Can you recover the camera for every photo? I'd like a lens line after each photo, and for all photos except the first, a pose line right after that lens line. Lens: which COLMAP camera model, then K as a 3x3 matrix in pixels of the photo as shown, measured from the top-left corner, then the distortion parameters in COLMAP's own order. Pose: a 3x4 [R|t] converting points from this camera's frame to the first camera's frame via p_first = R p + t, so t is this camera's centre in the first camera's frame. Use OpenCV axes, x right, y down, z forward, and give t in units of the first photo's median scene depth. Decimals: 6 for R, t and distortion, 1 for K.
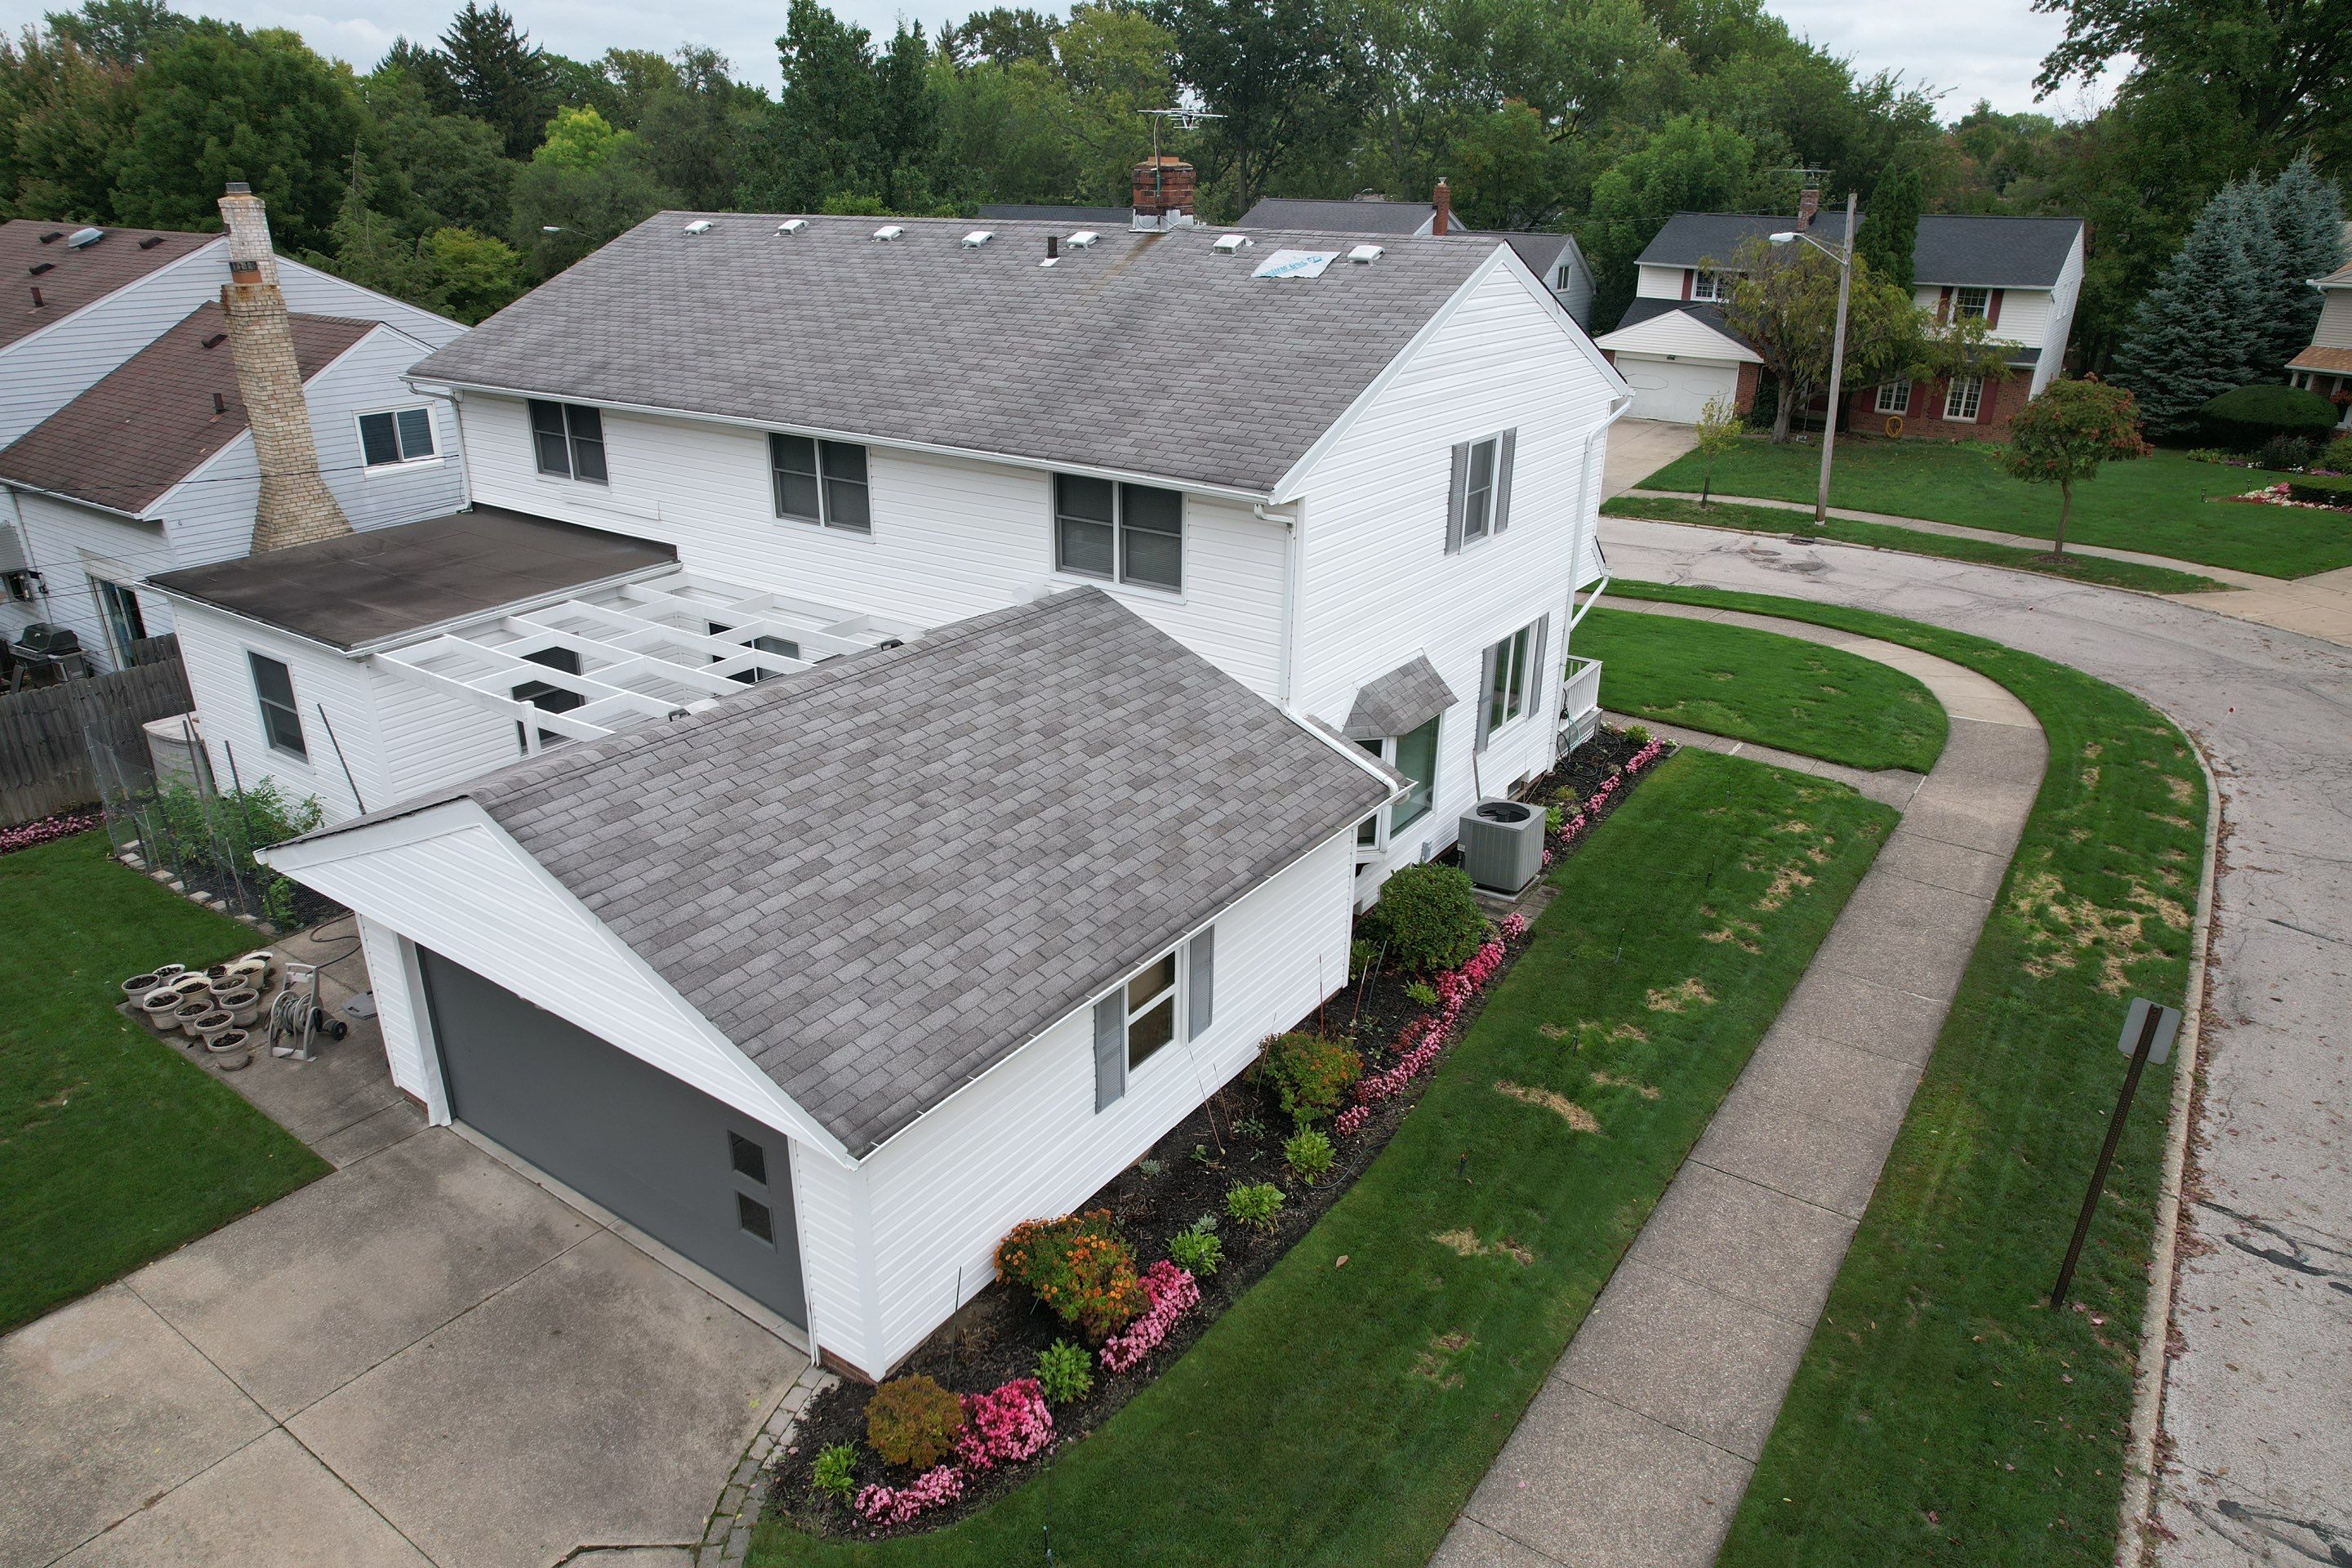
lens RADIAL K [[1505.5, 0, 1175.8], [0, 1505.5, 788.8], [0, 0, 1]] dist [-0.086524, 0.080102]
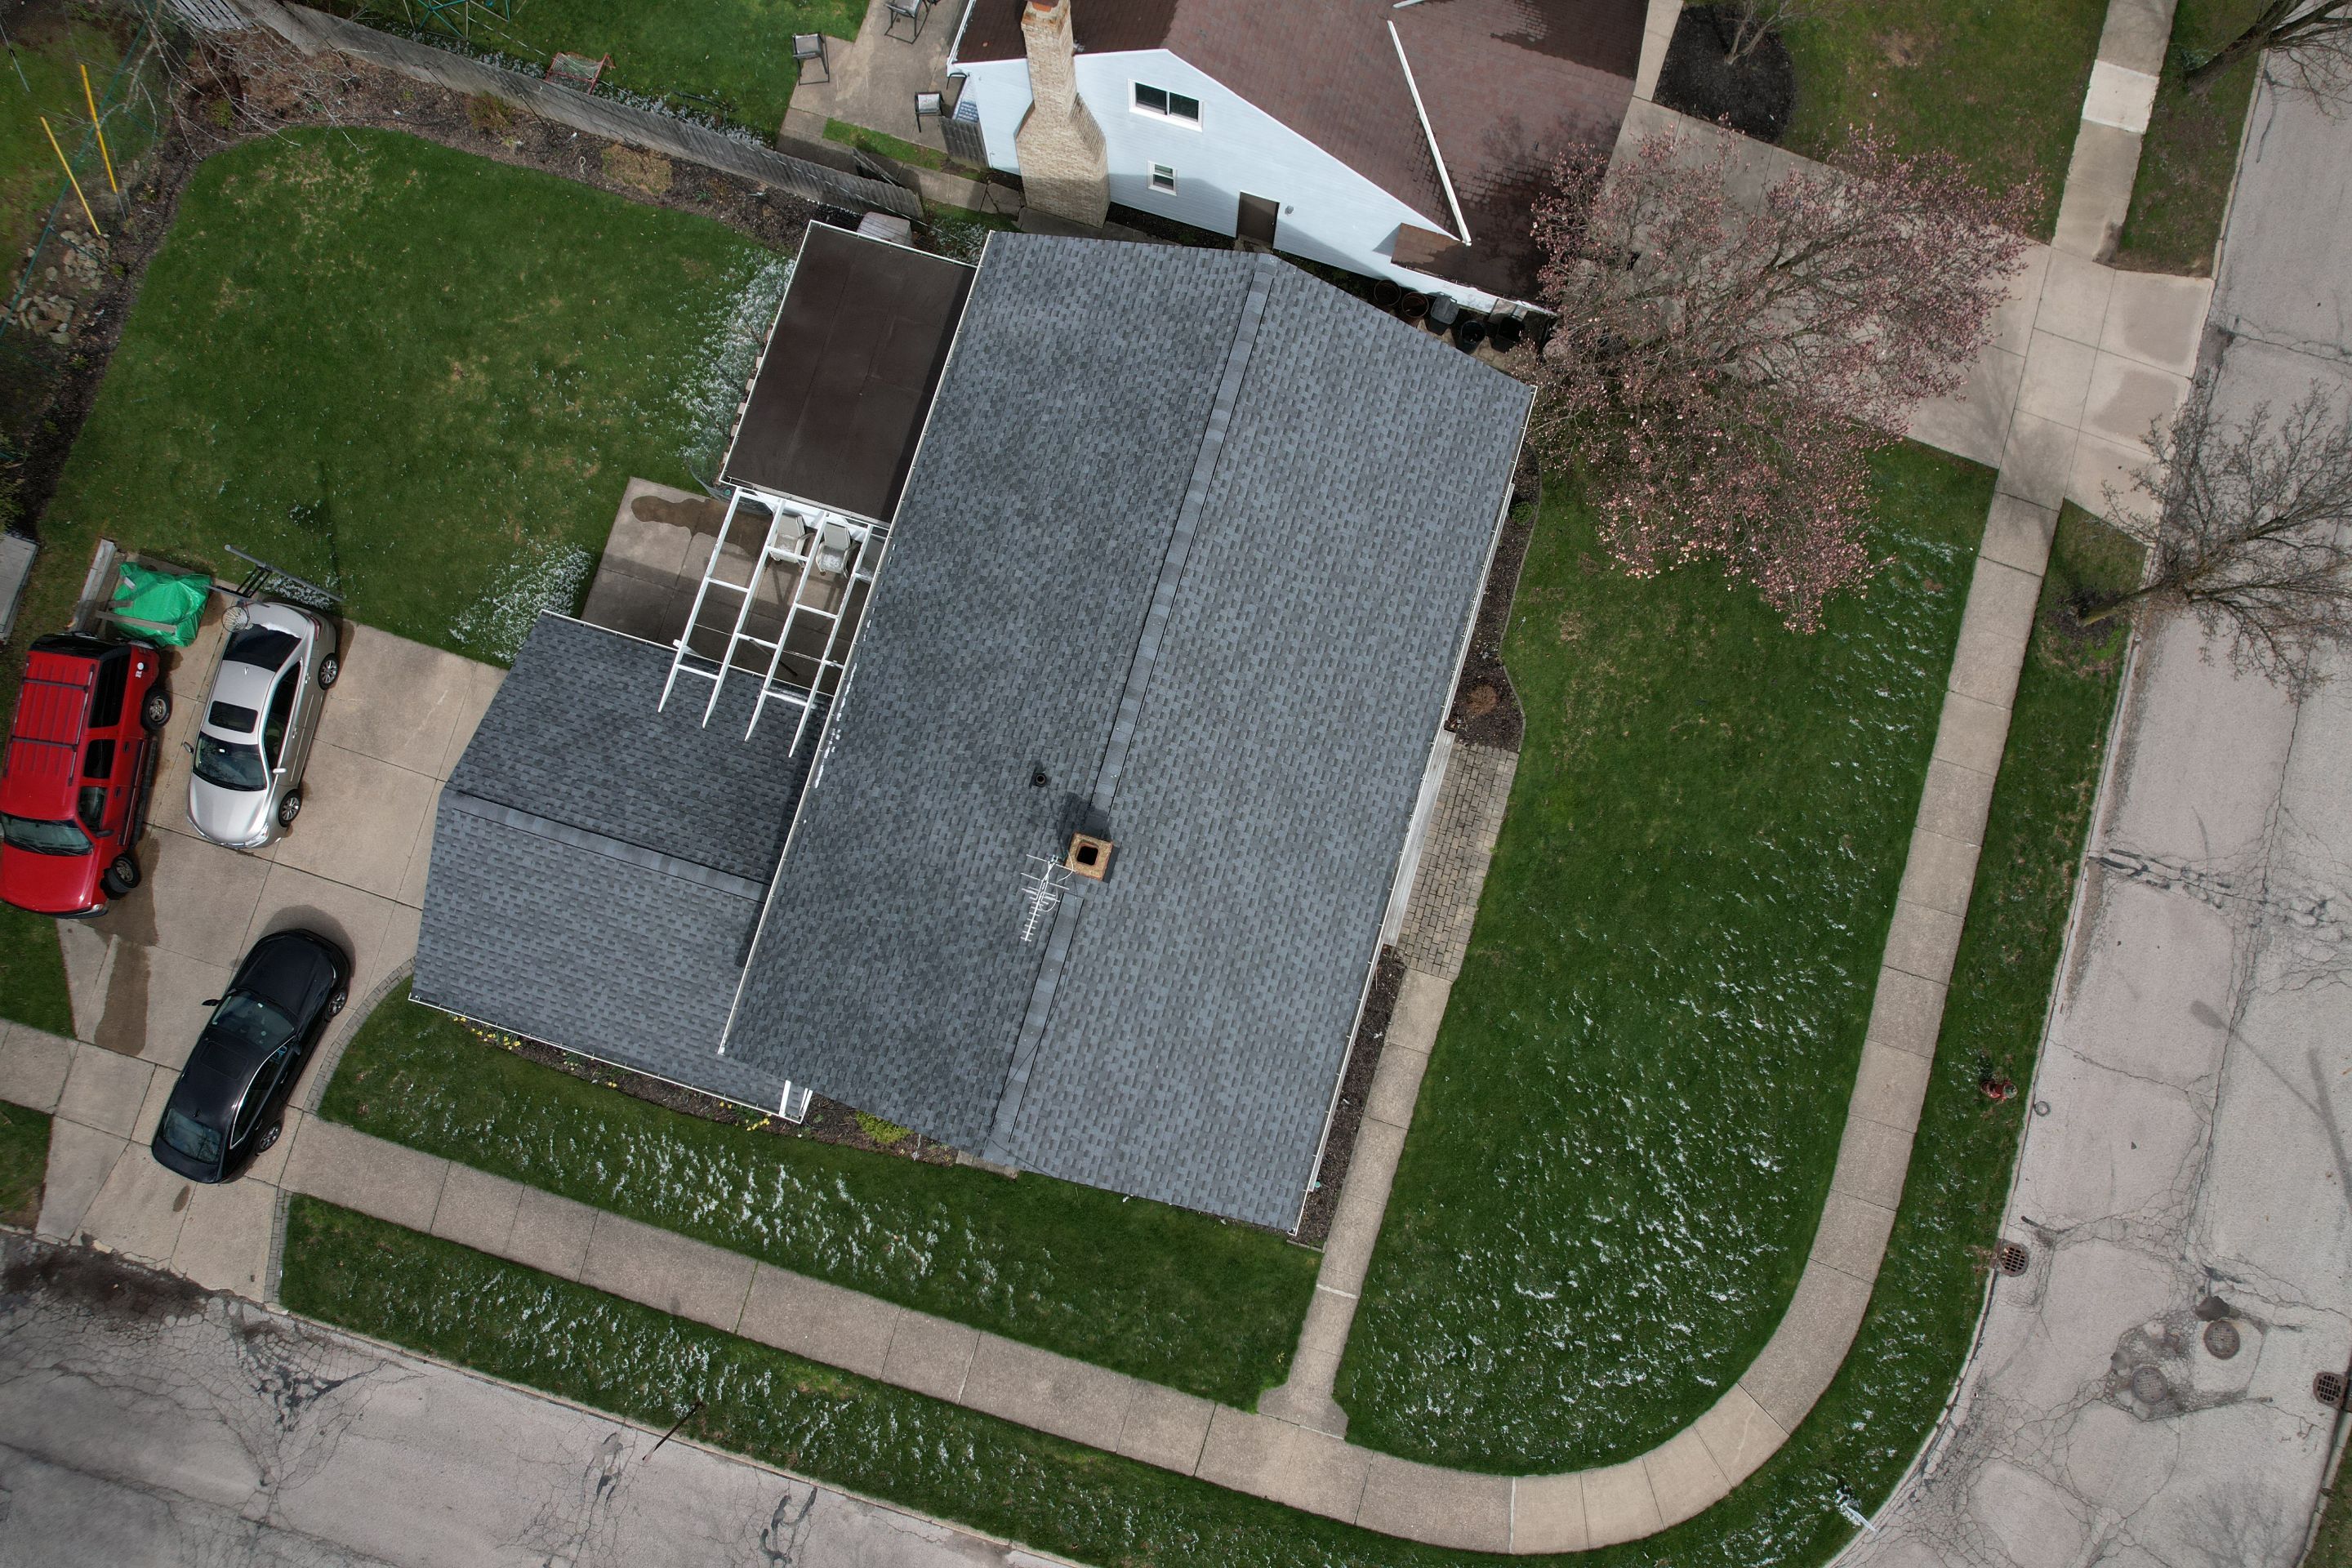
lens RADIAL K [[1505.5, 0, 1175.8], [0, 1505.5, 788.8], [0, 0, 1]] dist [-0.086524, 0.080102]
pose [[0.308264, 0.945297, -0.106714, 0.080393], [-0.371150, 0.222797, 0.901448, -1.360312], [0.875911, -0.238277, 0.419527, 0.527822]]
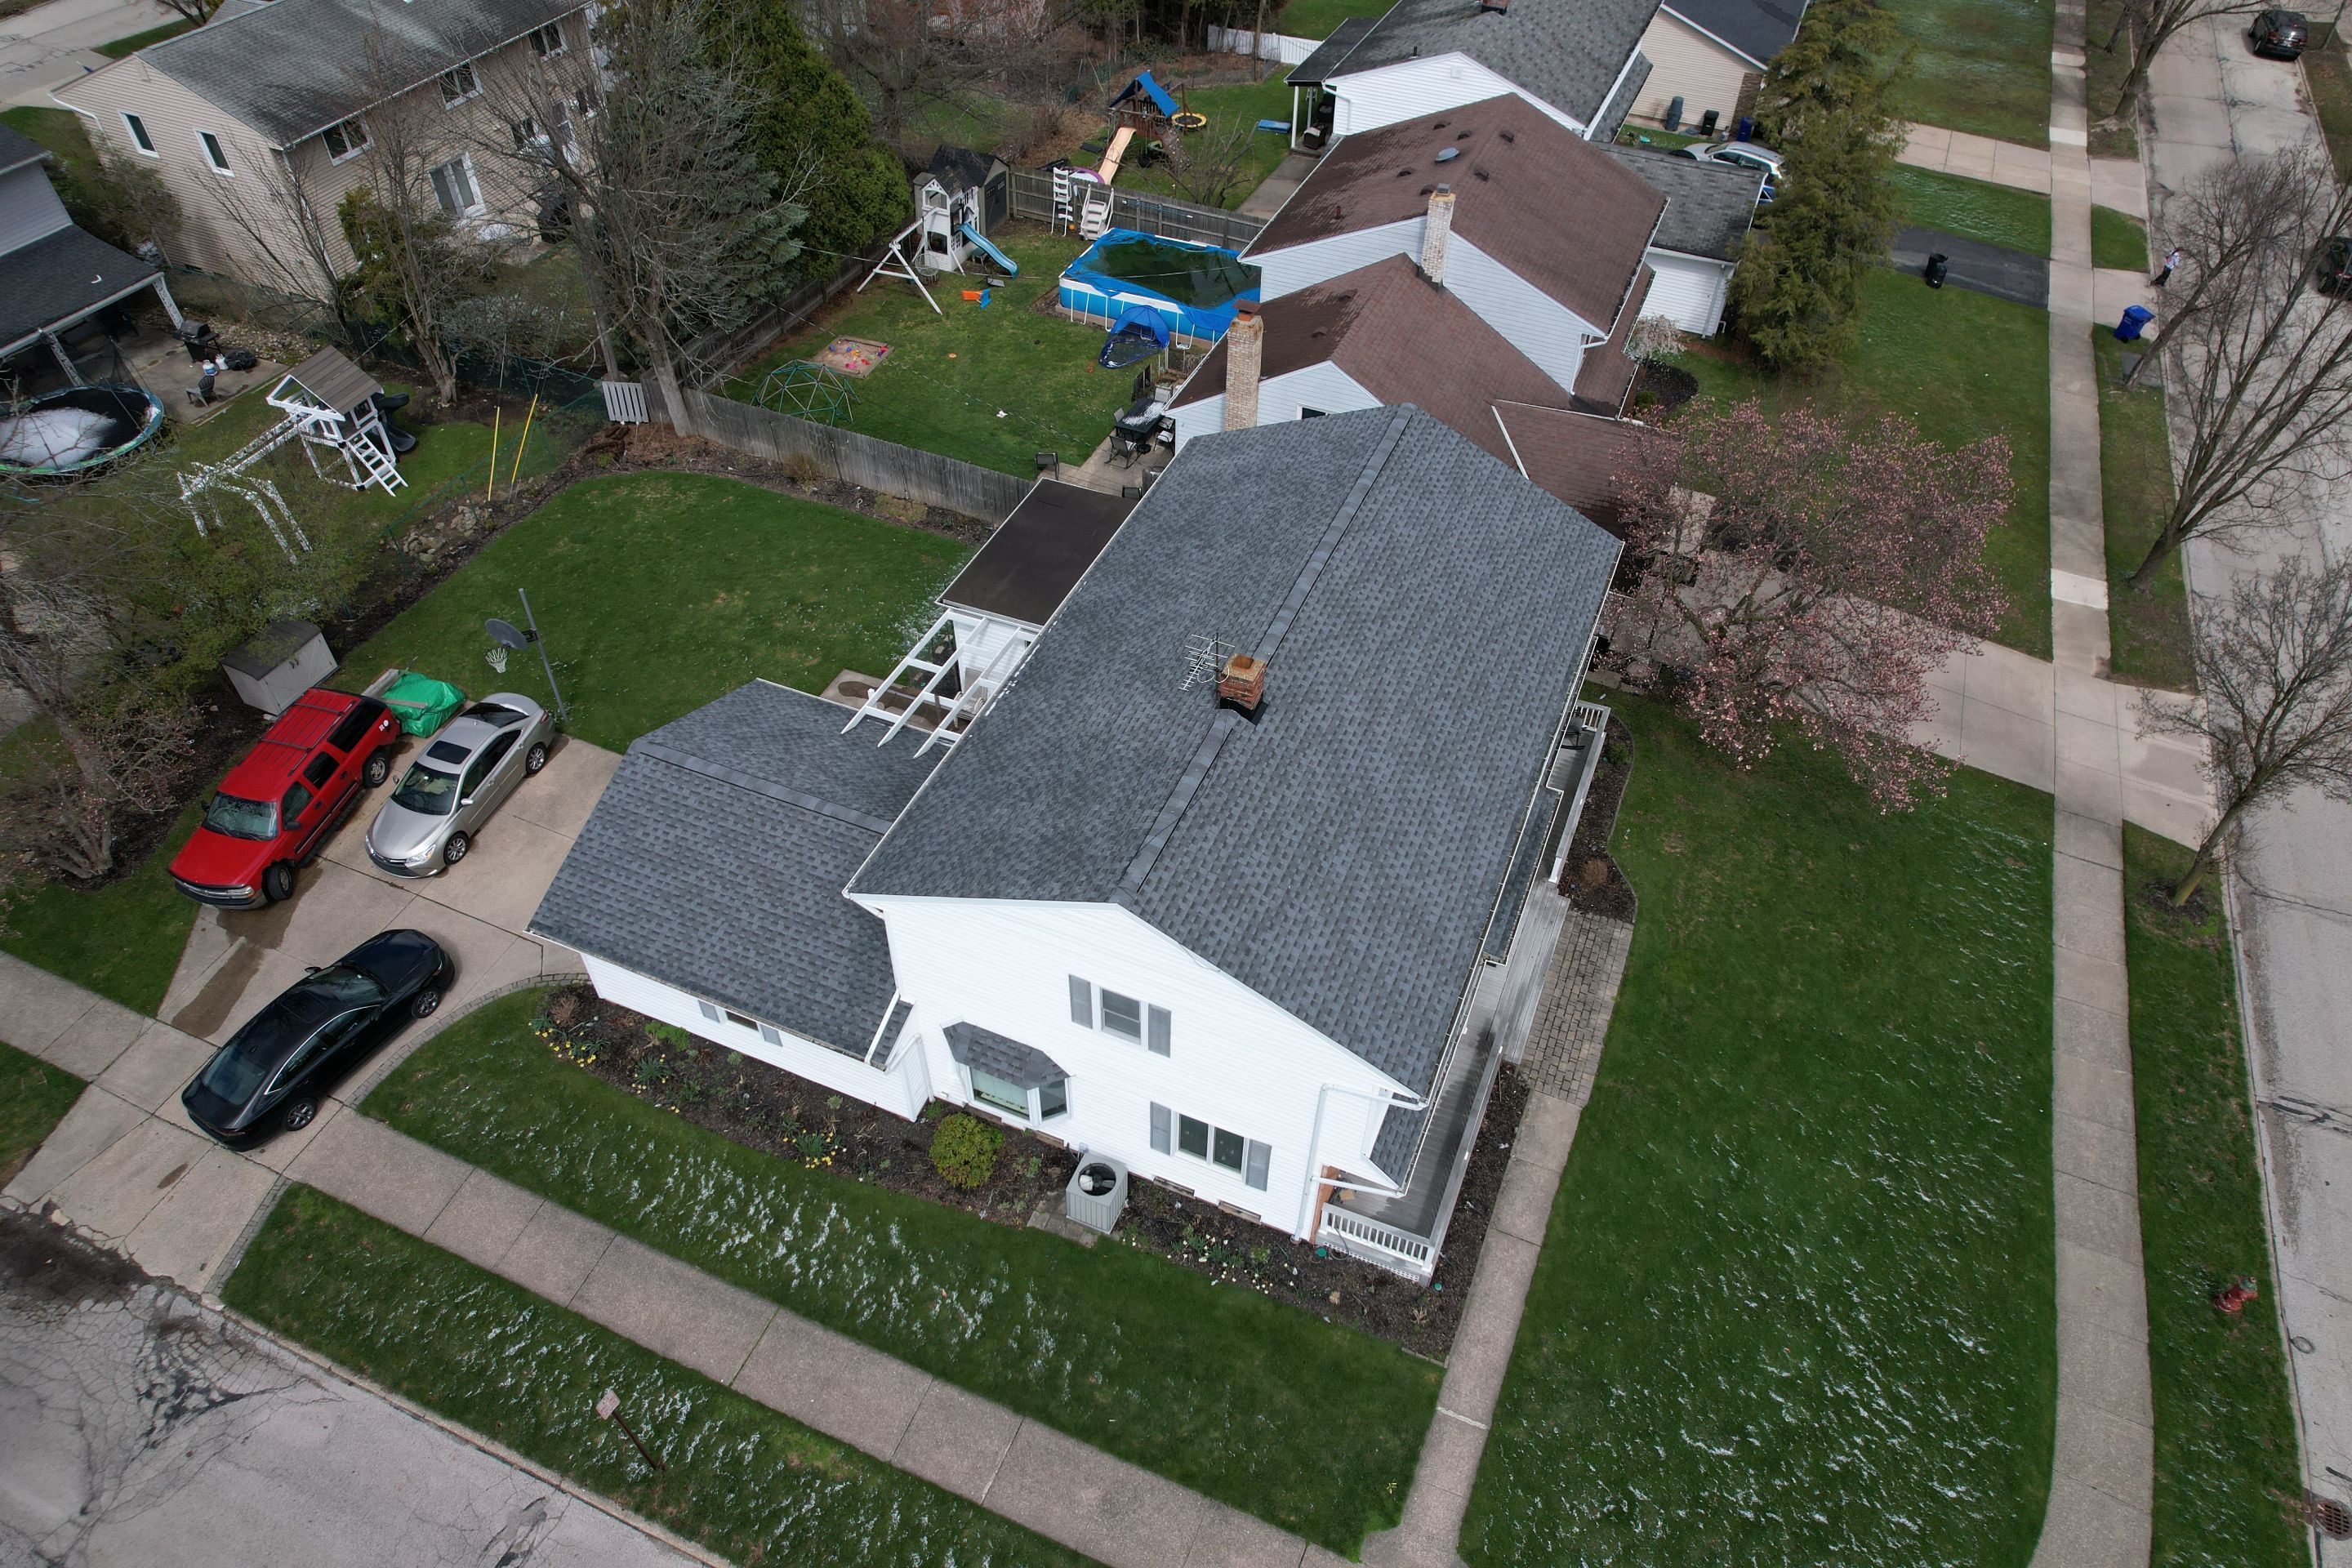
lens RADIAL K [[1505.5, 0, 1175.8], [0, 1505.5, 788.8], [0, 0, 1]] dist [-0.086524, 0.080102]
pose [[0.206393, 0.692682, -0.691081, 0.842161], [-0.386701, 0.706534, 0.592681, -0.974627], [0.898812, 0.144917, 0.413685, 0.395078]]
